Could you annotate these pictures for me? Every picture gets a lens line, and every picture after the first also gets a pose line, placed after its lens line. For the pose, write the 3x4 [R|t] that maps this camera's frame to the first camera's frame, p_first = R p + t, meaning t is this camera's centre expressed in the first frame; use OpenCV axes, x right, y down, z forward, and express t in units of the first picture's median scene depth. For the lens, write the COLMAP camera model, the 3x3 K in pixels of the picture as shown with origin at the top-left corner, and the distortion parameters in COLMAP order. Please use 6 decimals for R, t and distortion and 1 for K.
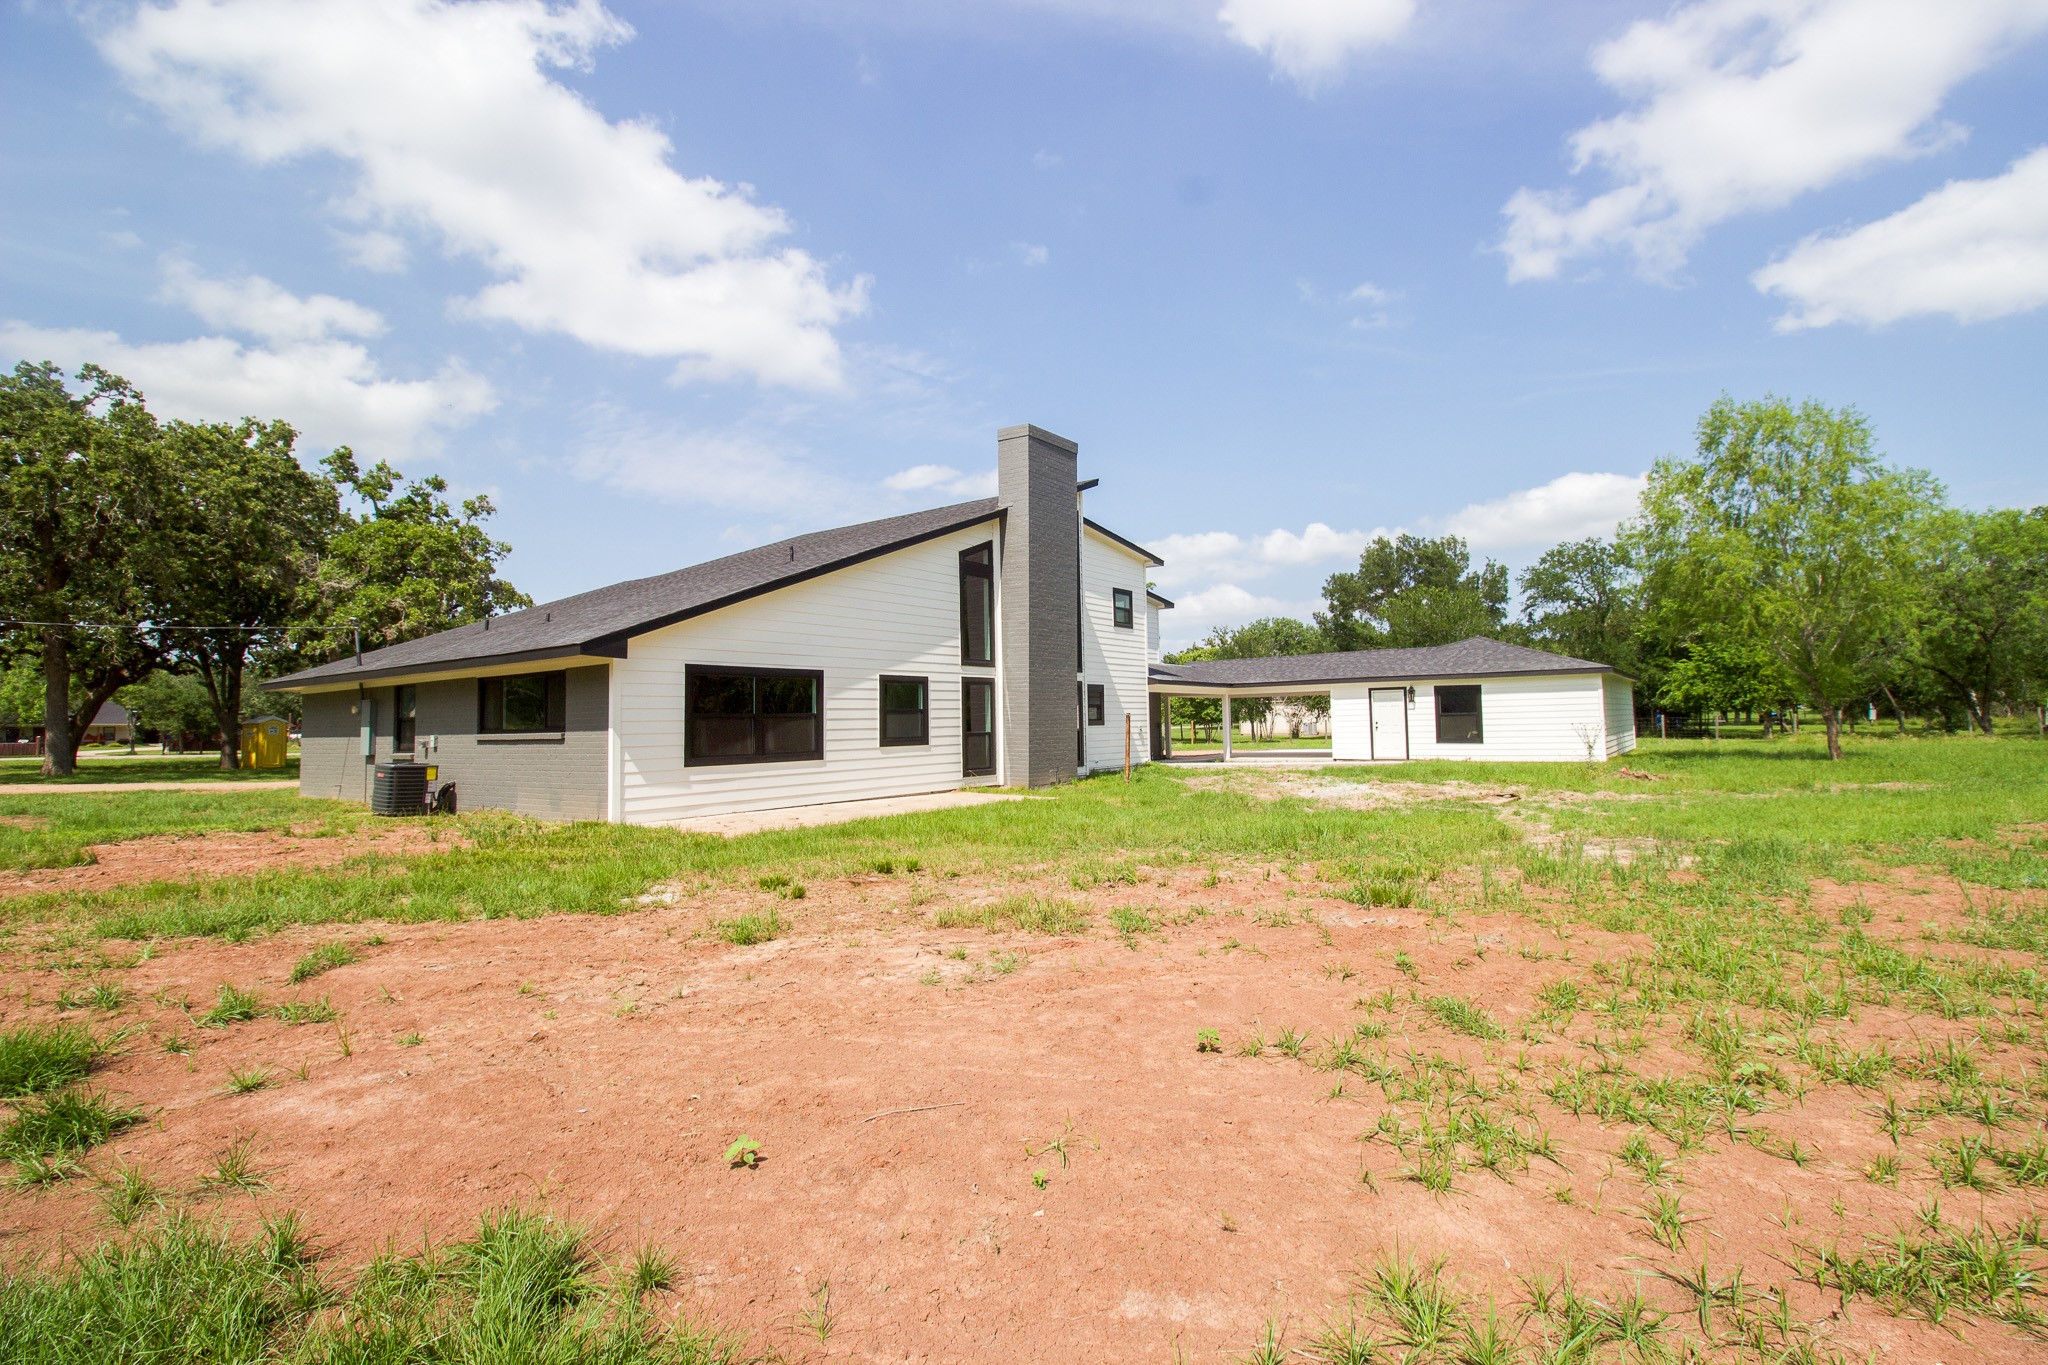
lens RADIAL K [[919.4, 0, 1024.0], [0, 919.4, 682.5], [0, 0, 1]] dist [0.000797, 0.000161]
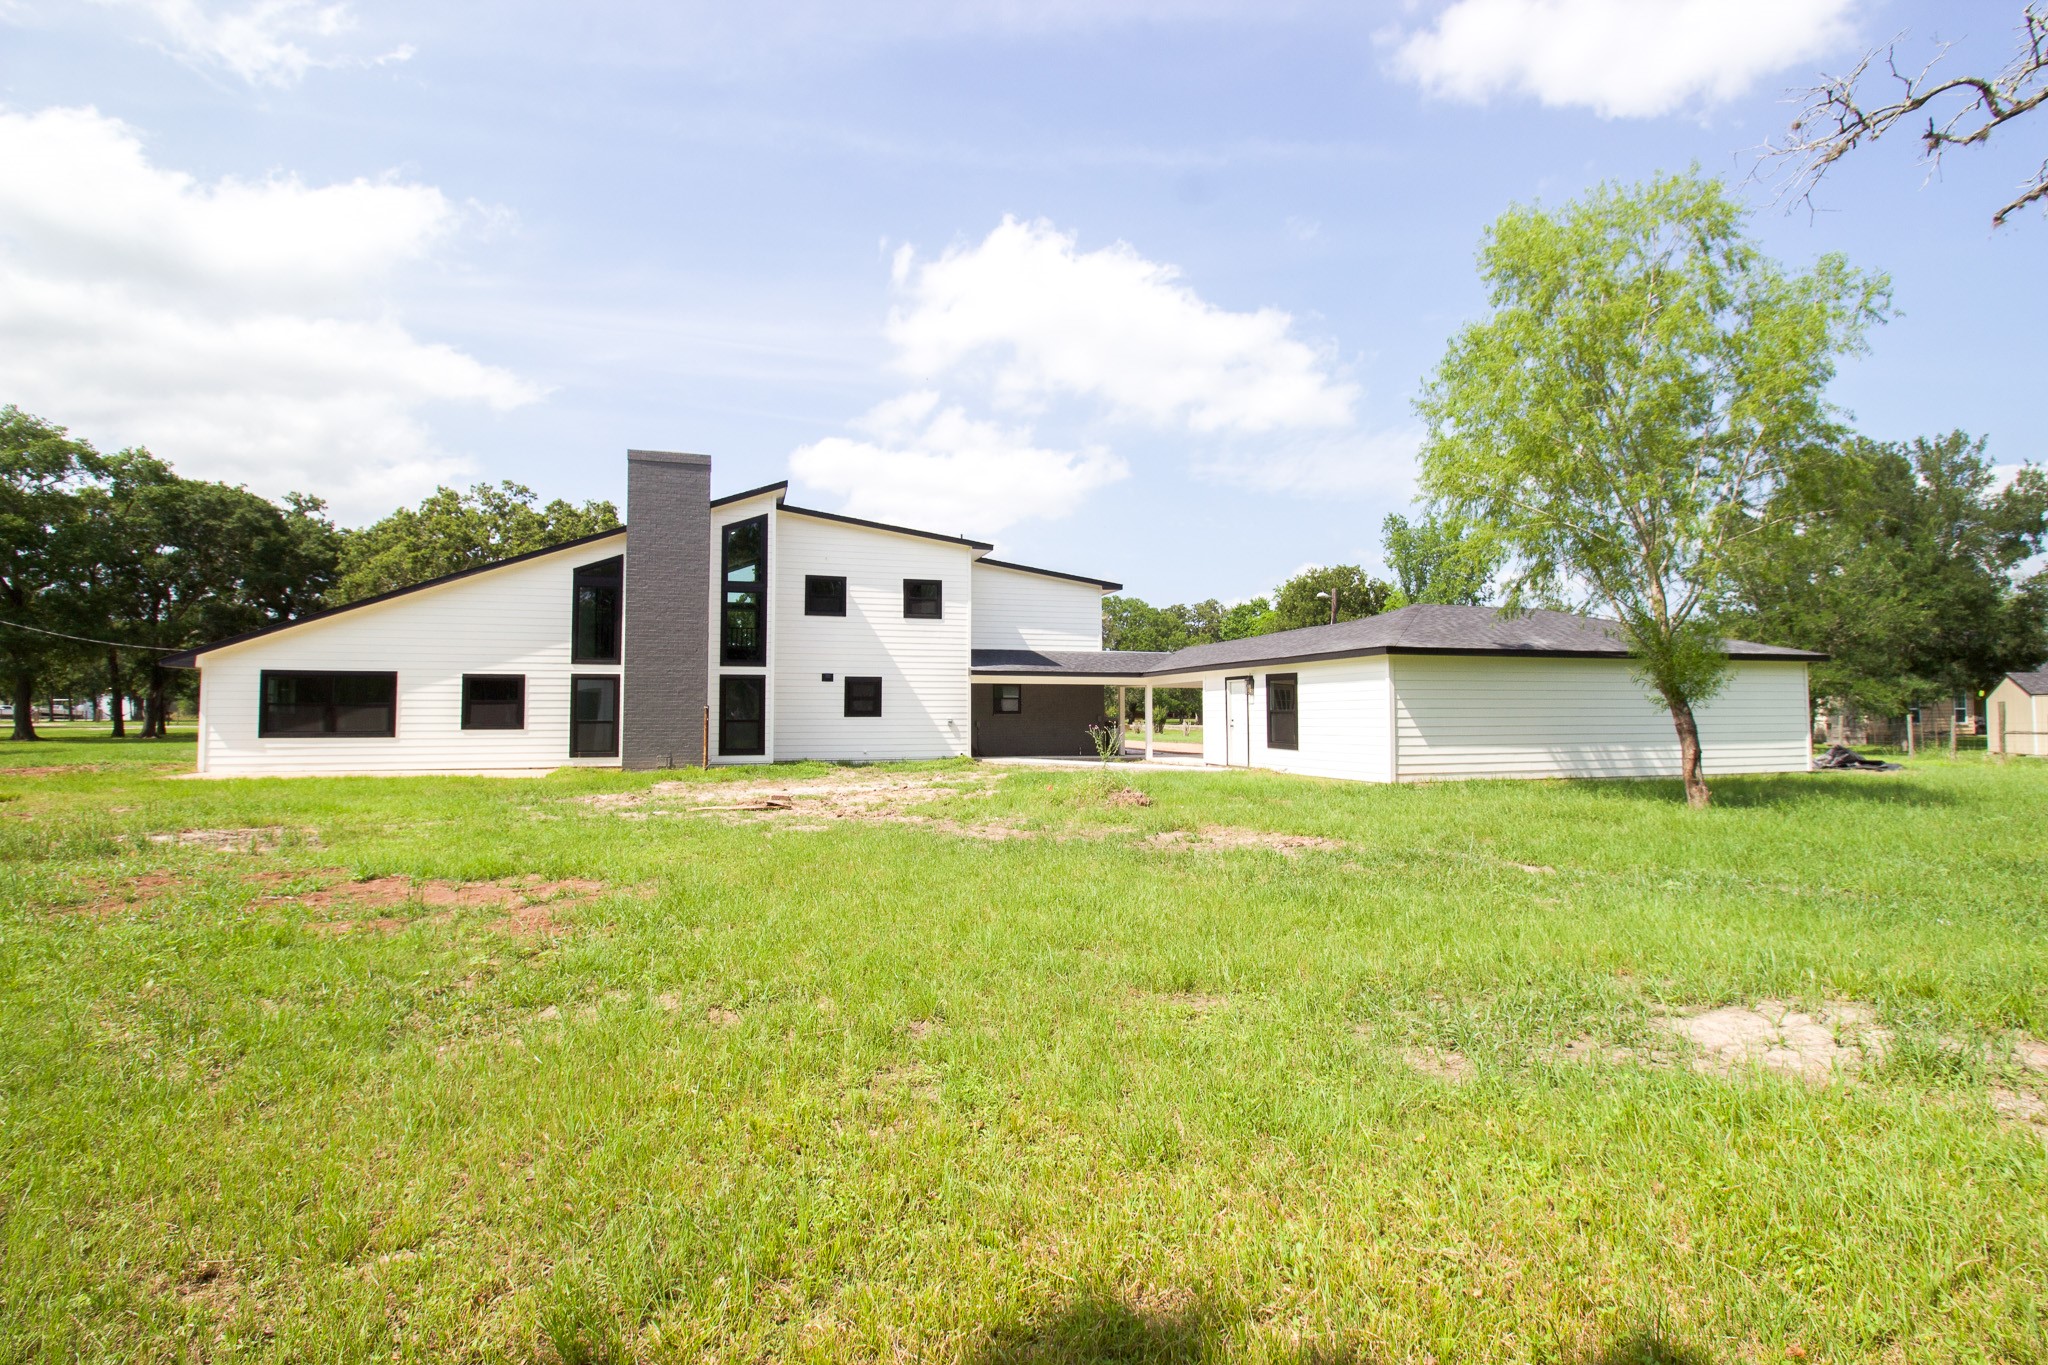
lens RADIAL K [[919.4, 0, 1024.0], [0, 919.4, 682.5], [0, 0, 1]] dist [0.000797, 0.000161]
pose [[0.787455, -0.003663, -0.616361, 1.137522], [0.013153, 0.999854, 0.010863, 0.000288], [0.616232, -0.016661, 0.787389, 0.424244]]
